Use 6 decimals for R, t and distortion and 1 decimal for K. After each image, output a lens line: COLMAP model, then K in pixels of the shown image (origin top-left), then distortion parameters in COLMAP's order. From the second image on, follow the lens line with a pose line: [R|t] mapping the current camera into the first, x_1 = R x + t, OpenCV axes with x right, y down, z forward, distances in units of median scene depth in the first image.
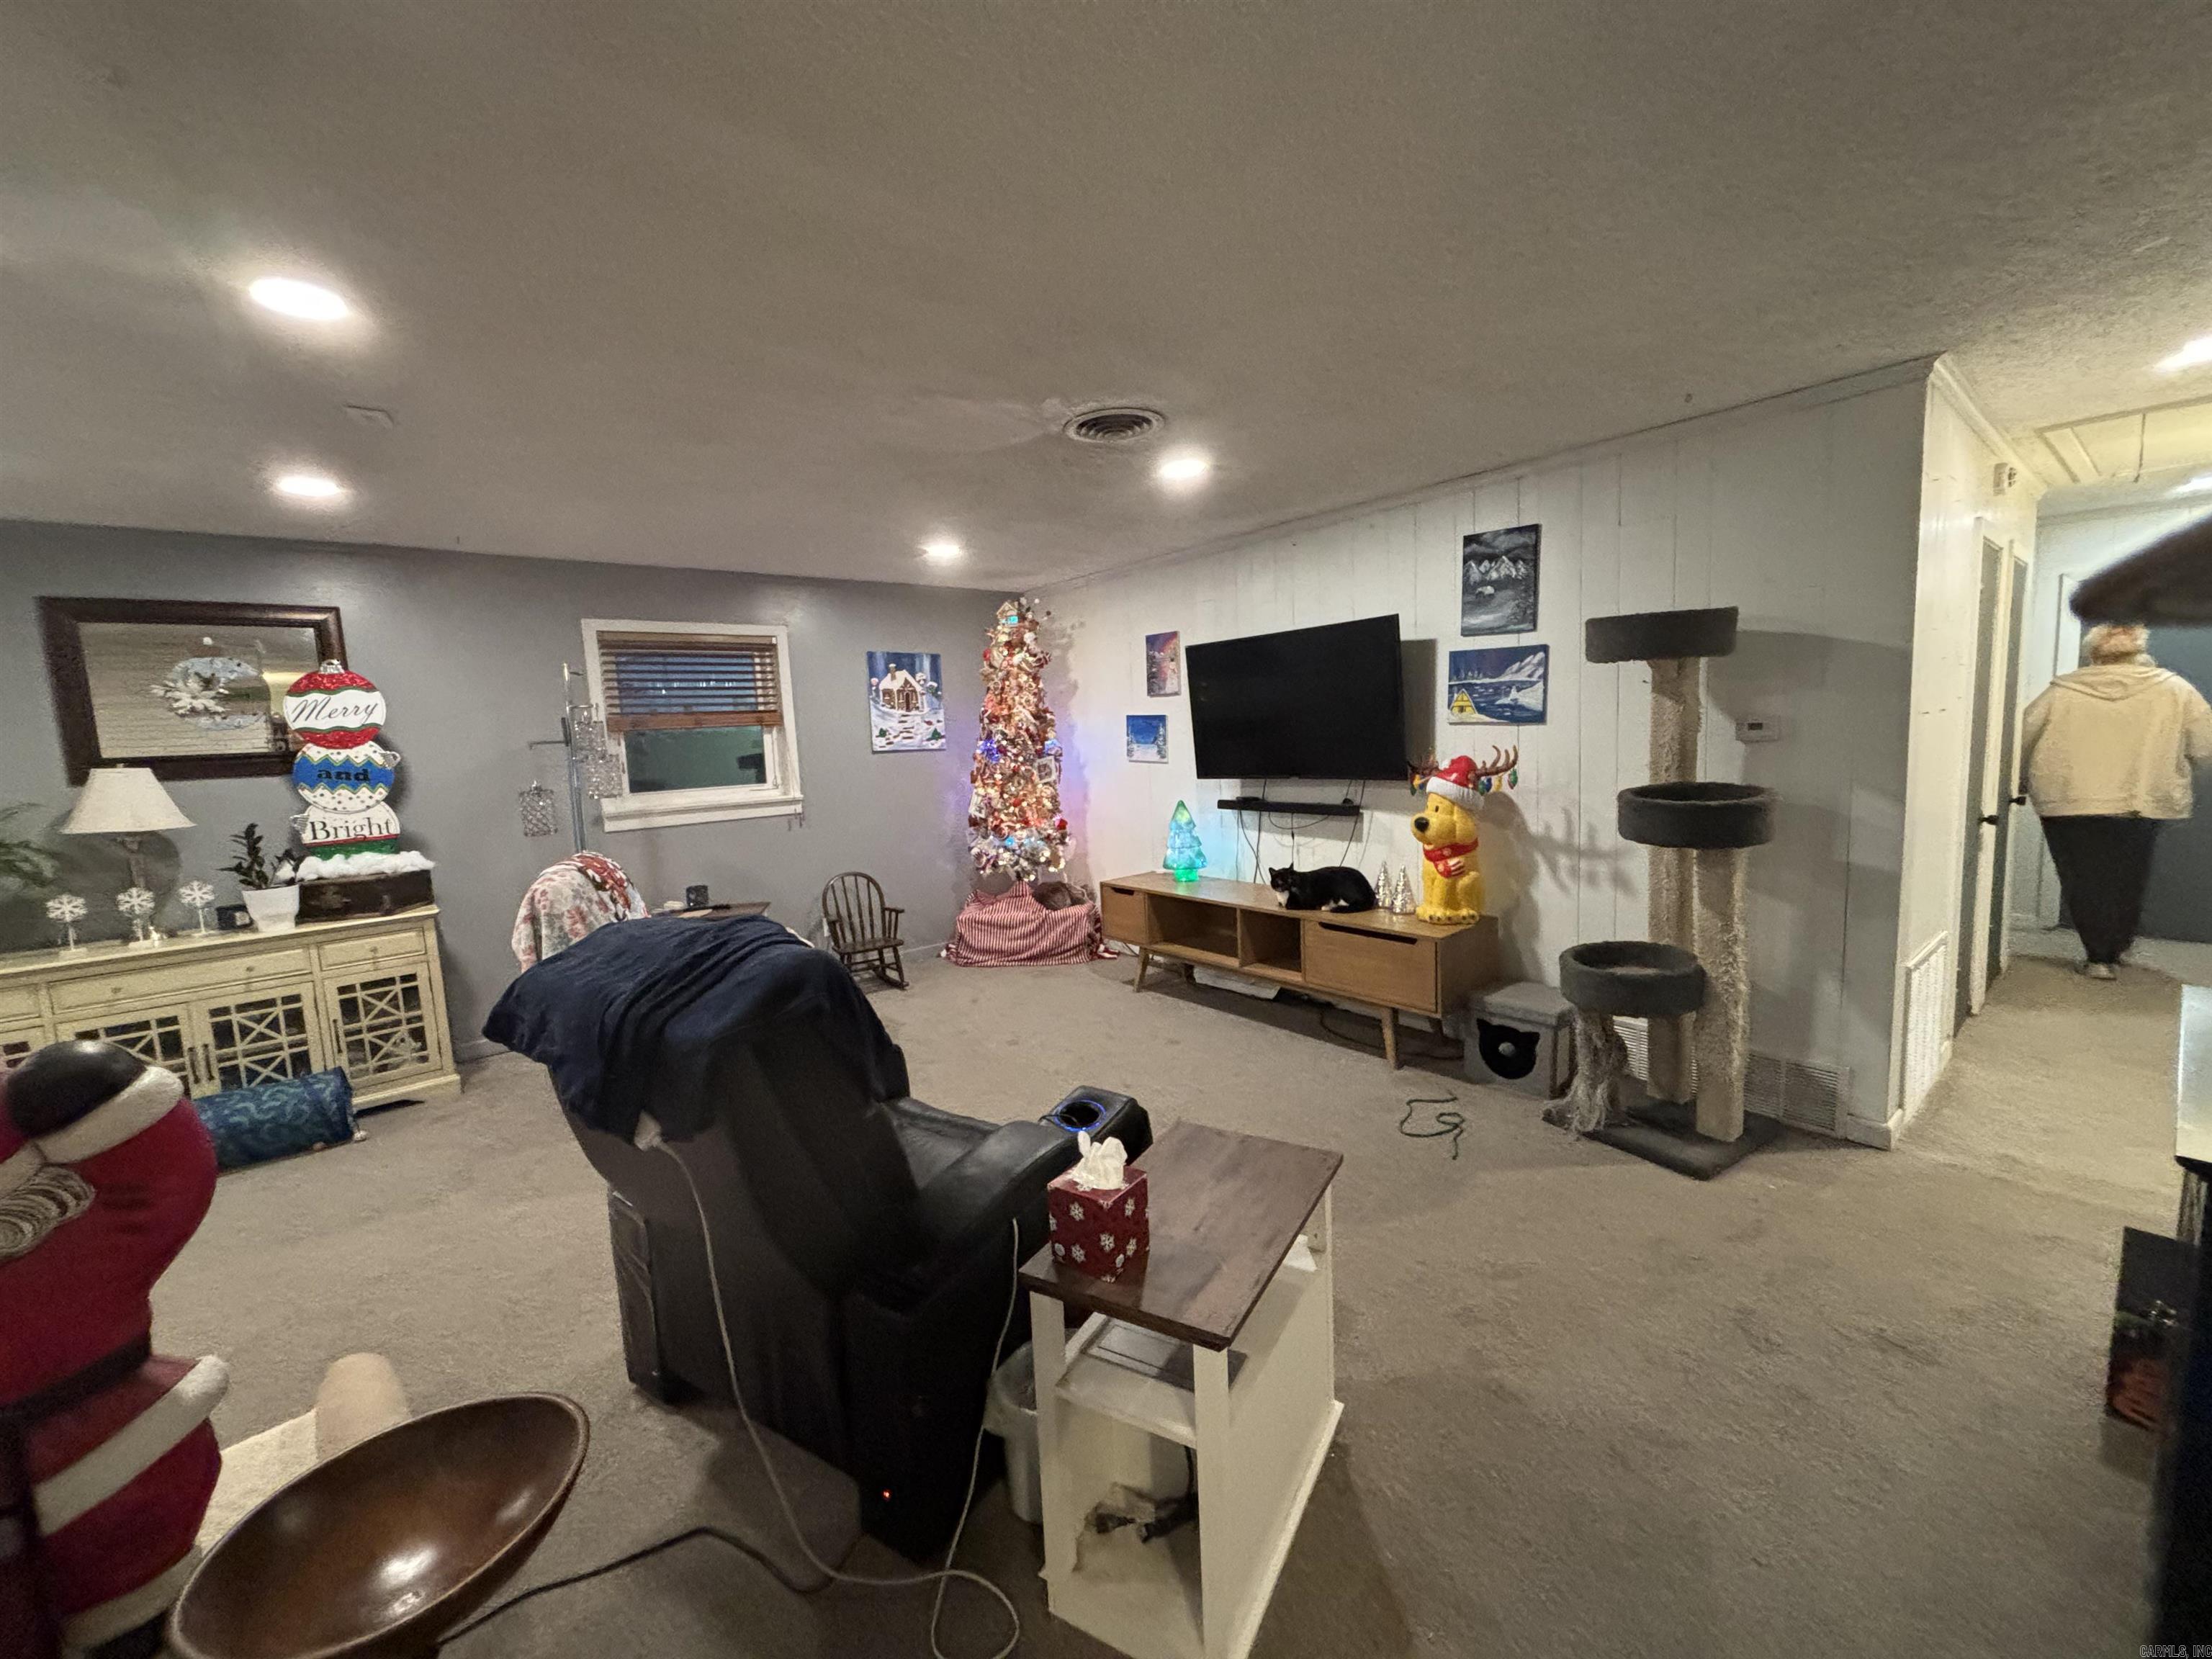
lens RADIAL K [[886.3, 0, 1106.0], [0, 886.3, 829.5], [0, 0, 1]] dist [0.014036, 0.000128]
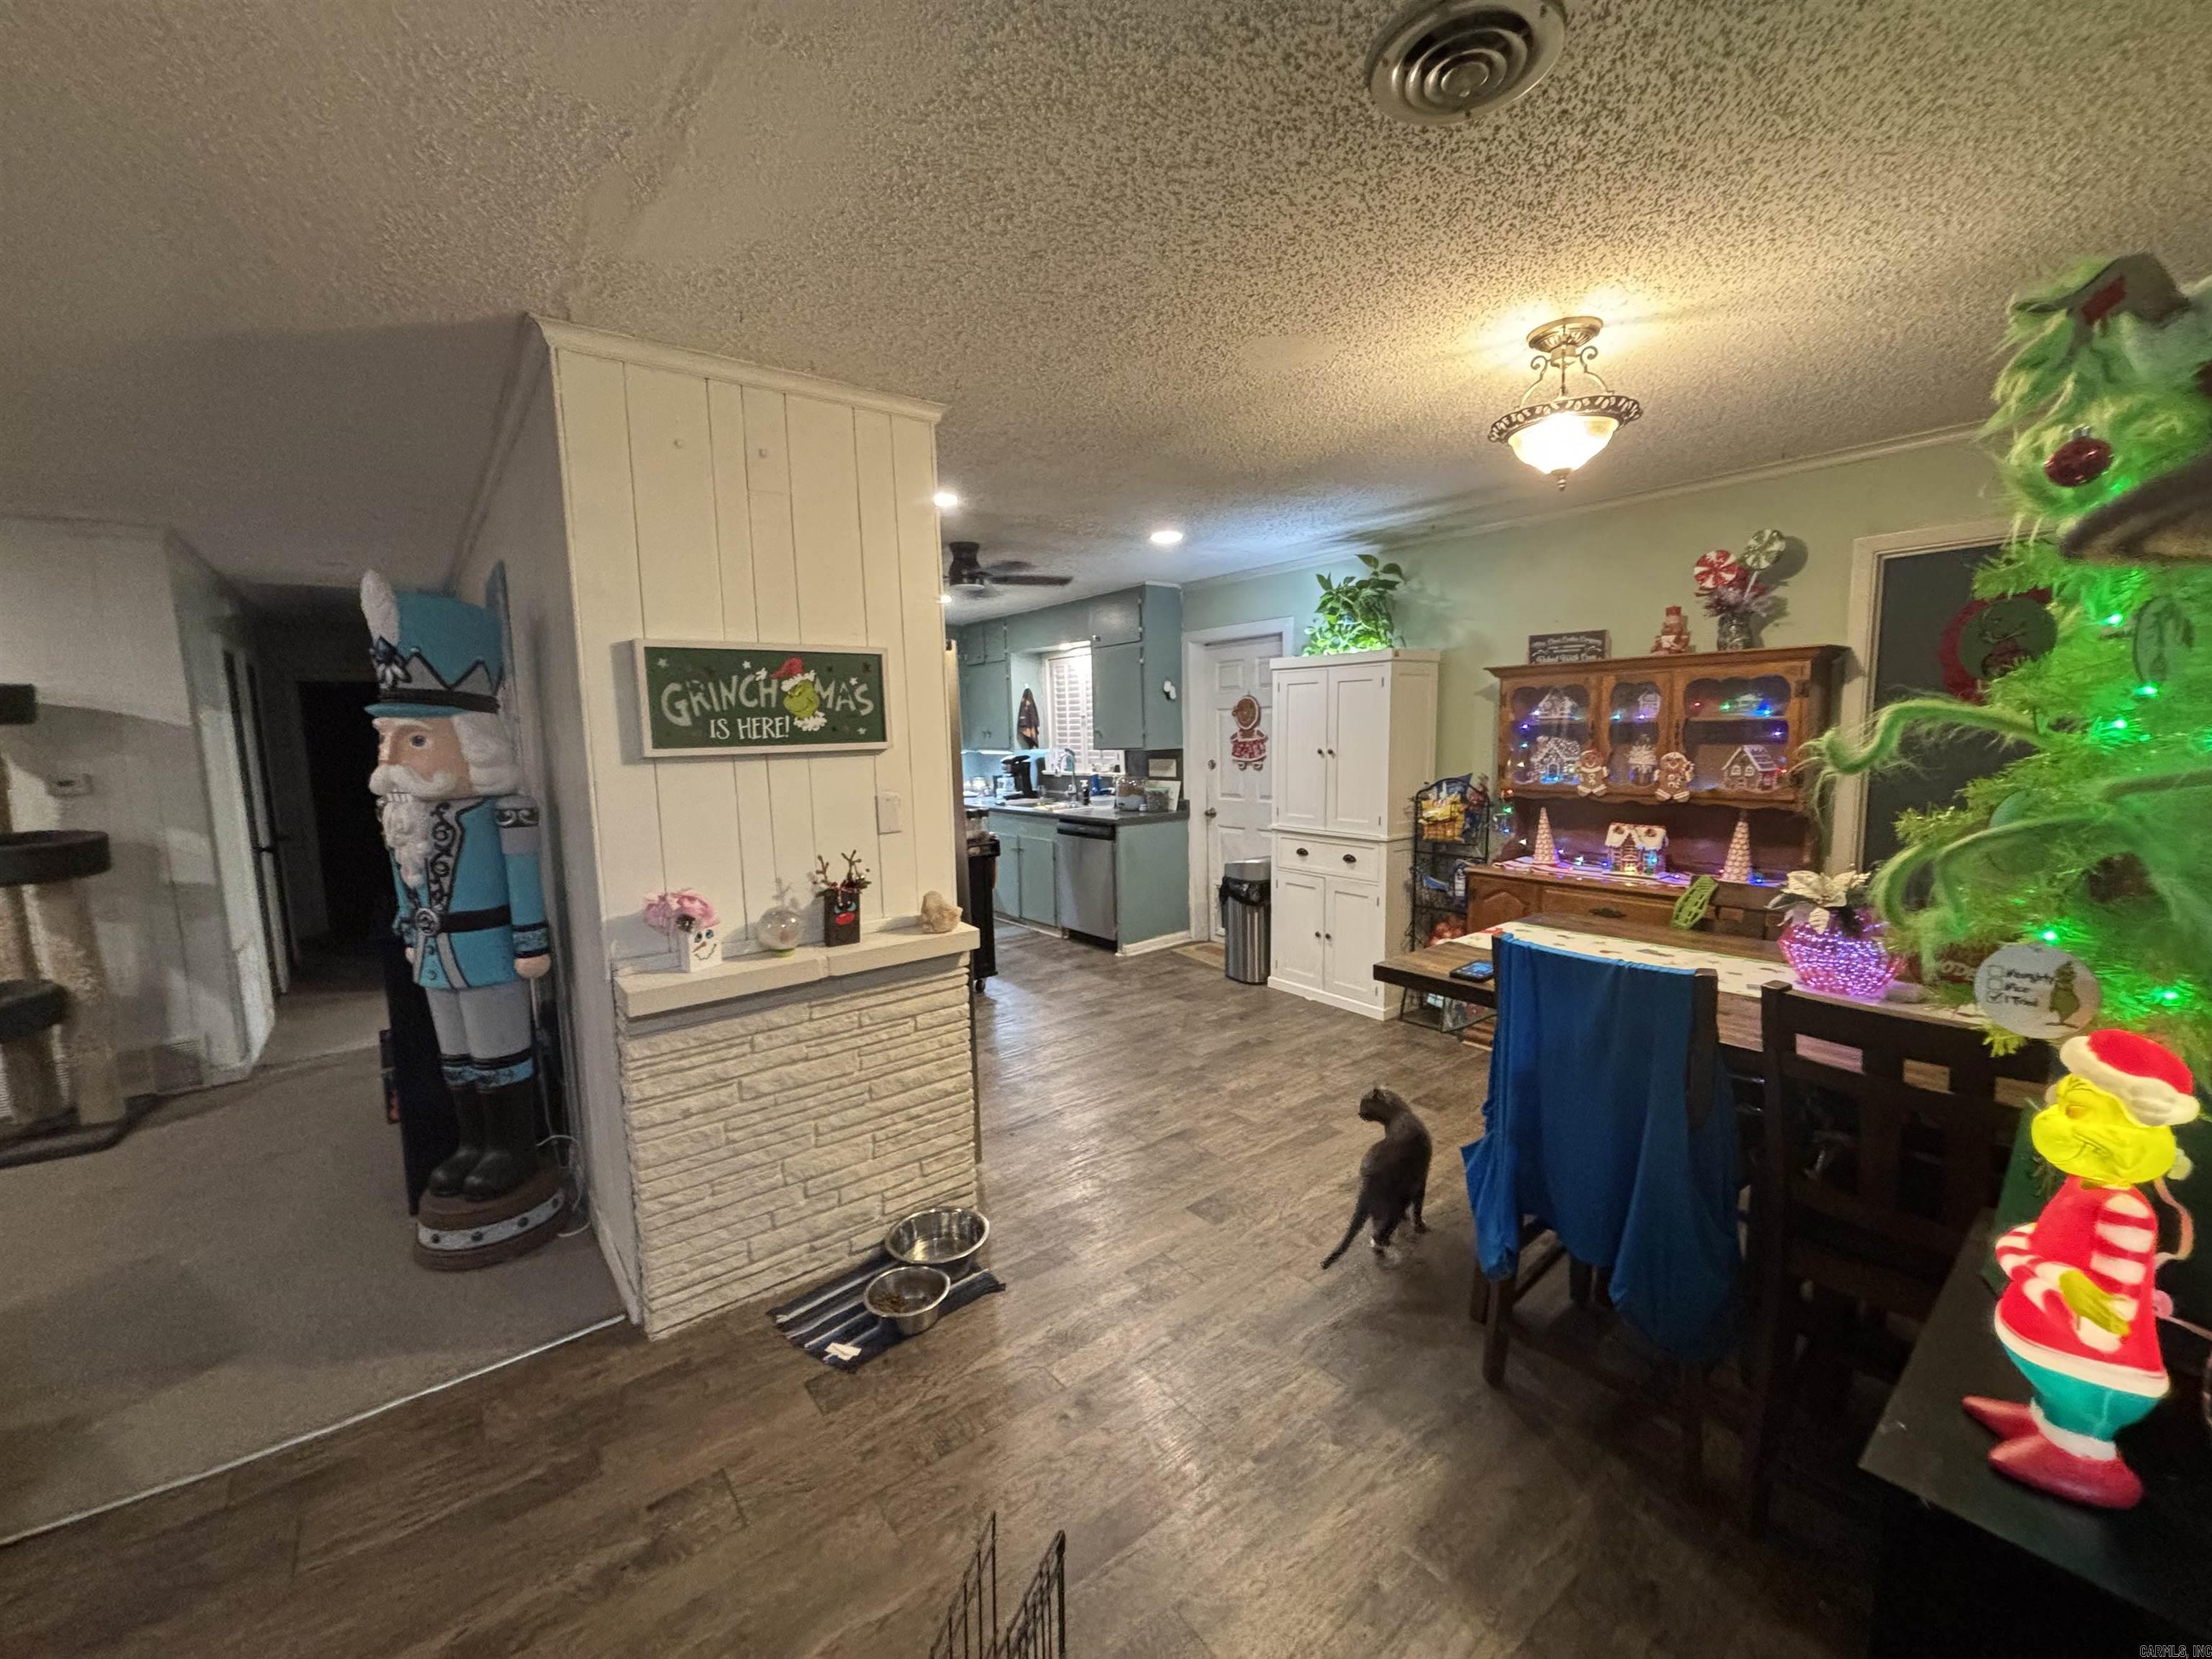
lens RADIAL K [[886.3, 0, 1106.0], [0, 886.3, 829.5], [0, 0, 1]] dist [0.014036, 0.000128]
pose [[0.026387, -0.066552, 0.997434, -0.381903], [0.138443, 0.988410, 0.062288, 0.054344], [-0.990019, 0.136444, 0.035295, -0.355425]]
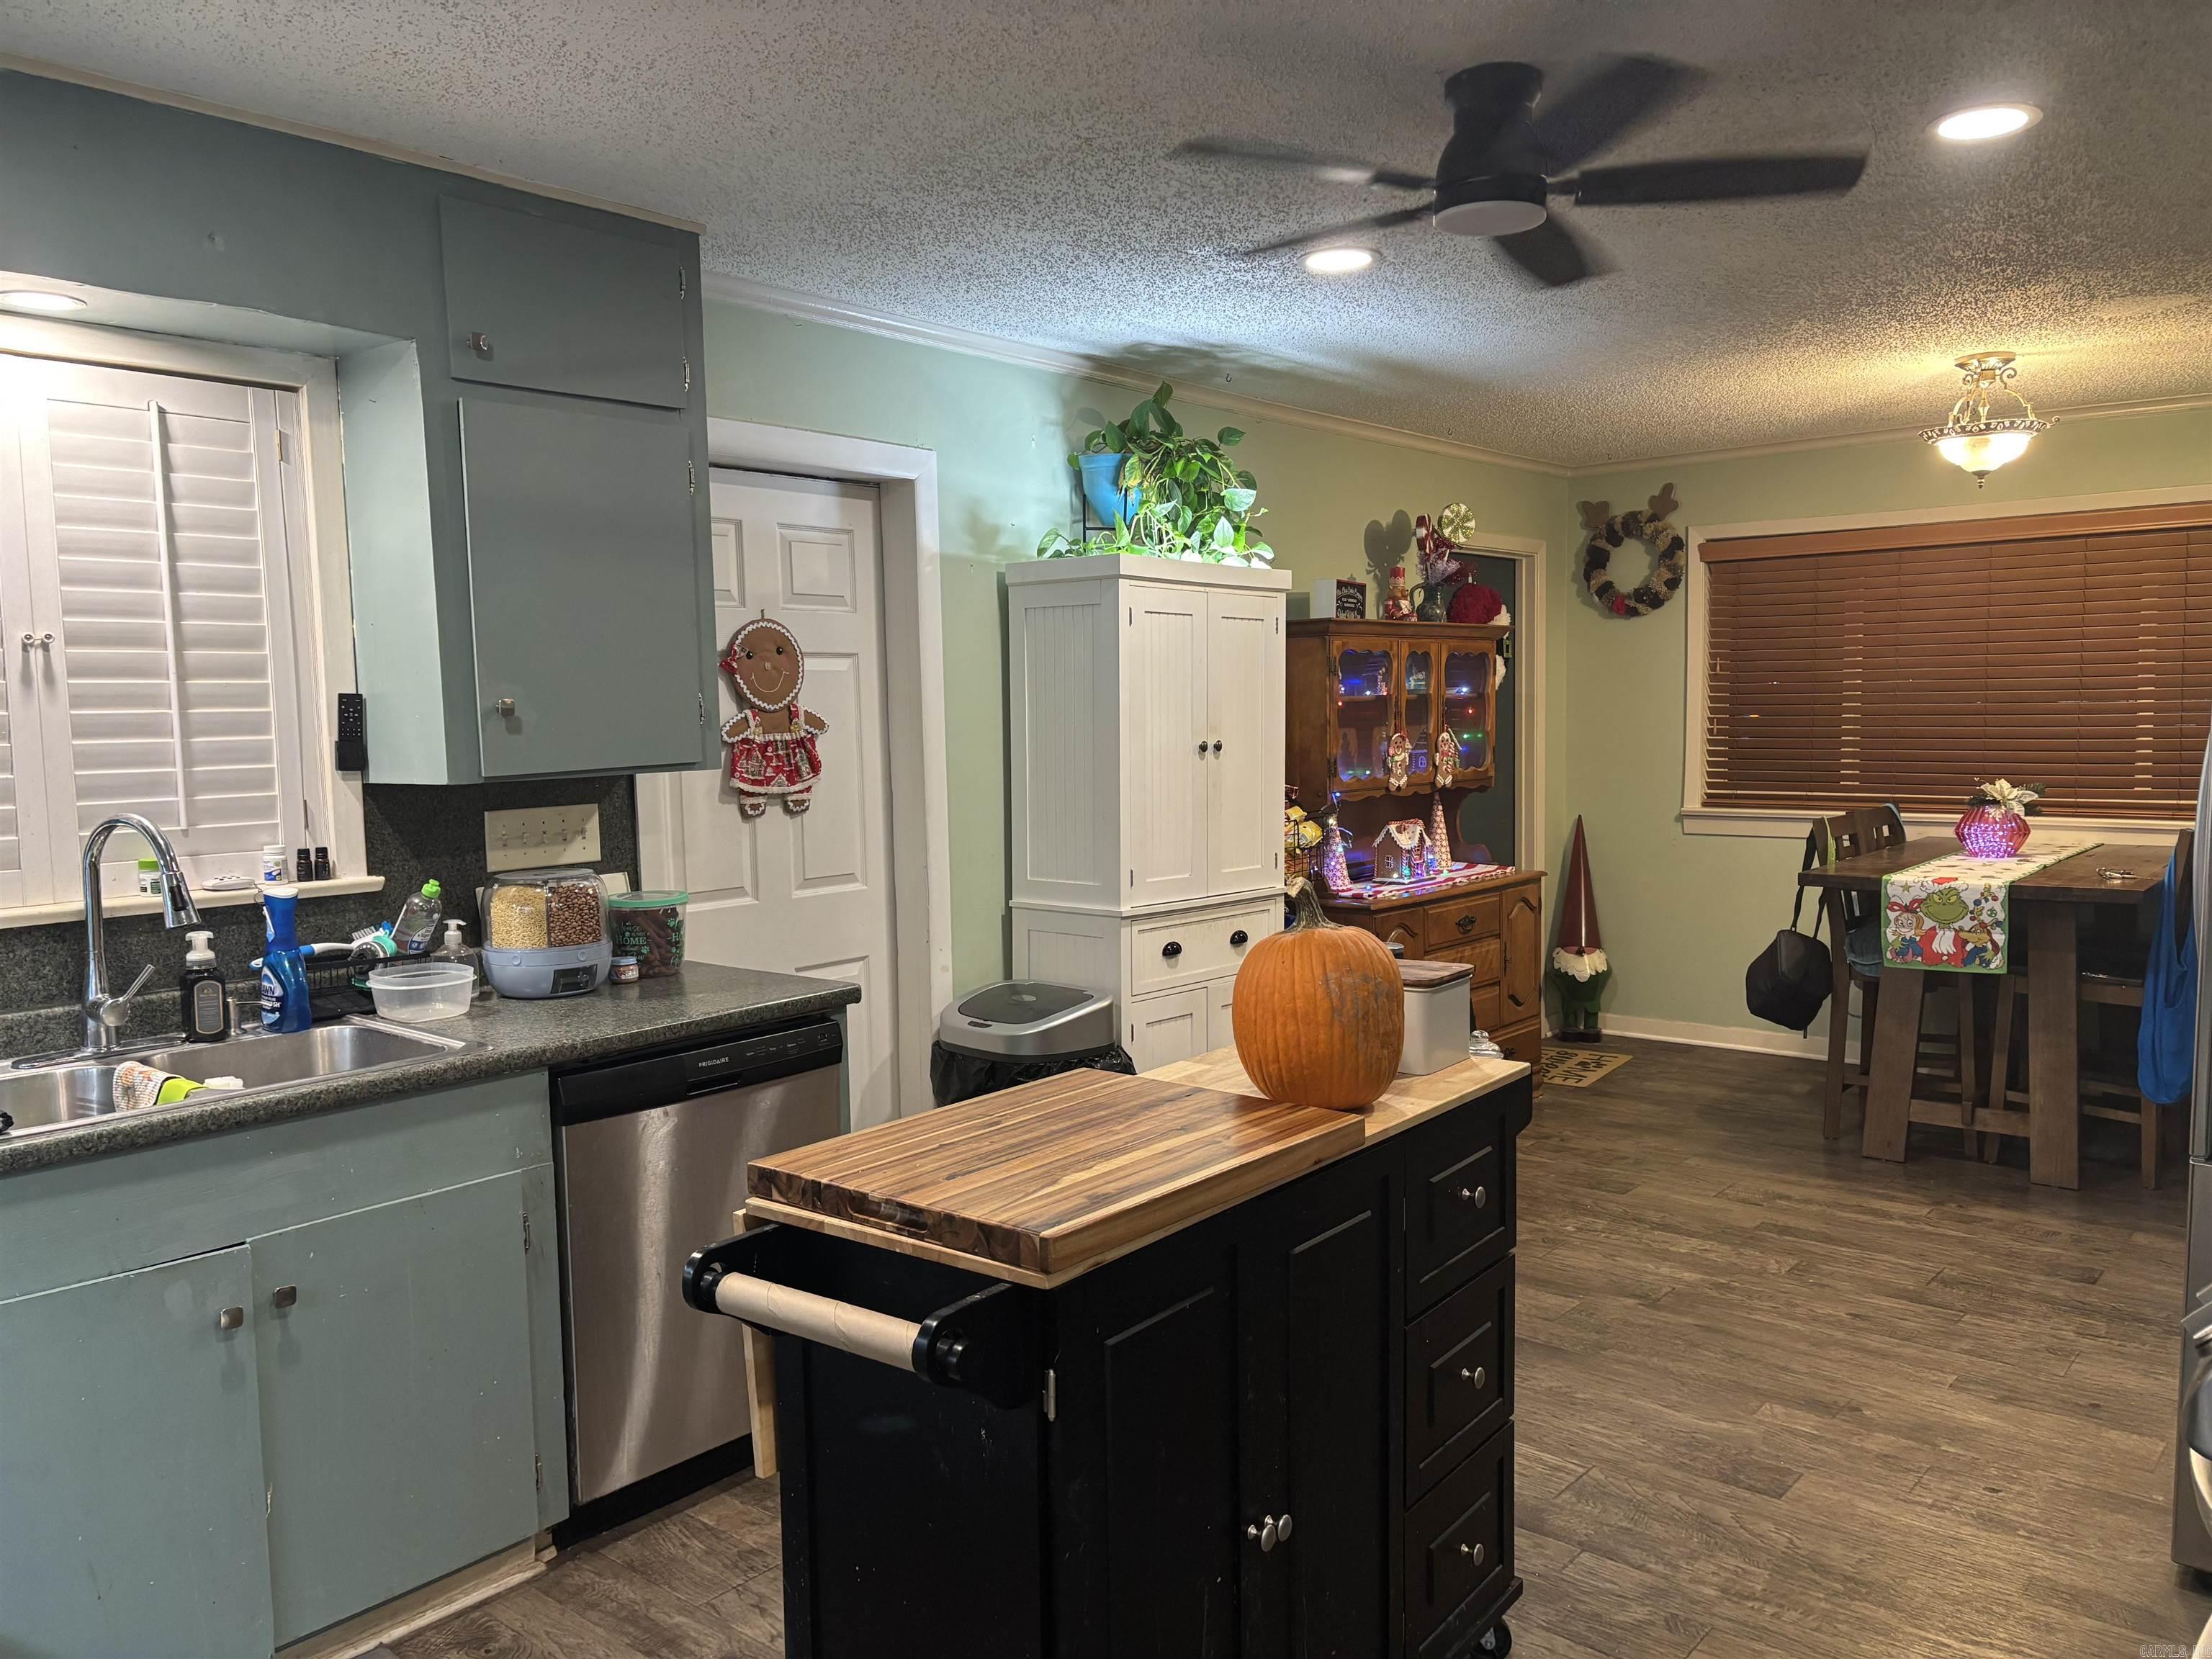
lens RADIAL K [[1654.8, 0, 1108.5], [0, 1654.8, 858.1], [0, 0, 1]] dist [0.102435, -0.122363]
pose [[-0.981482, 0.081295, -0.173447, 1.647092], [0.043152, 0.976036, 0.213286, -0.171393], [0.186629, 0.201852, -0.961470, 0.832300]]
